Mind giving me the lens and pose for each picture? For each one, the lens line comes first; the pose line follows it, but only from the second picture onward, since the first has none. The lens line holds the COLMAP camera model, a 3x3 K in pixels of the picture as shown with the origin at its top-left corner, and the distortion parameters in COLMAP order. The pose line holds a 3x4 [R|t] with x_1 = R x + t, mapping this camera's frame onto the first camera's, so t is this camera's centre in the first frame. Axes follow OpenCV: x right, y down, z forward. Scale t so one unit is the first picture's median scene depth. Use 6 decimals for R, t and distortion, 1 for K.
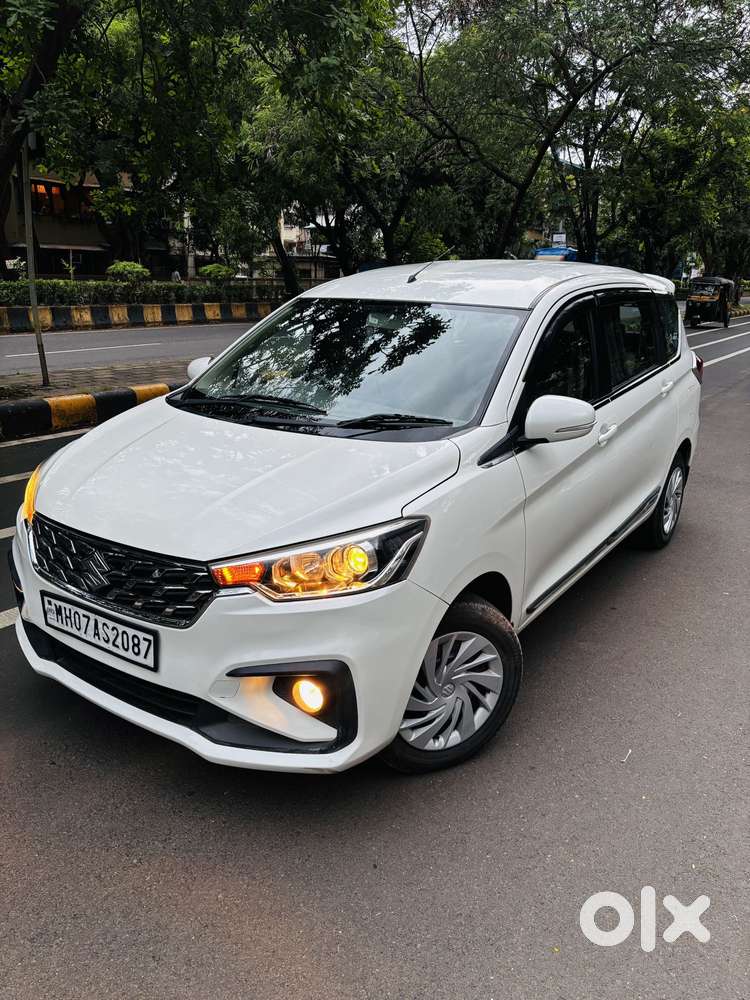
lens RADIAL K [[754.1, 0, 380.1], [0, 754.1, 474.6], [0, 0, 1]] dist [0.107298, -0.146686]
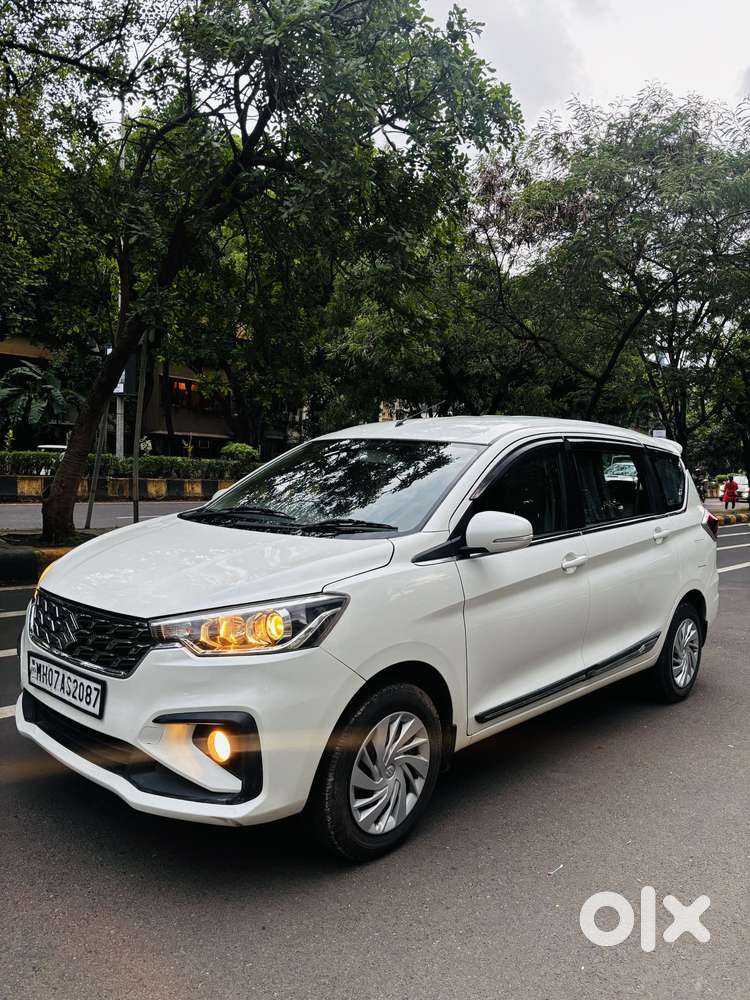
lens RADIAL K [[738.2, 0, 372.3], [0, 738.2, 470.5], [0, 0, 1]] dist [0.113865, -0.095625]
pose [[0.989408, 0.022786, -0.143364, 0.225735], [-0.057104, 0.969075, -0.240070, 0.122664], [0.133460, 0.245714, 0.960111, -0.106966]]
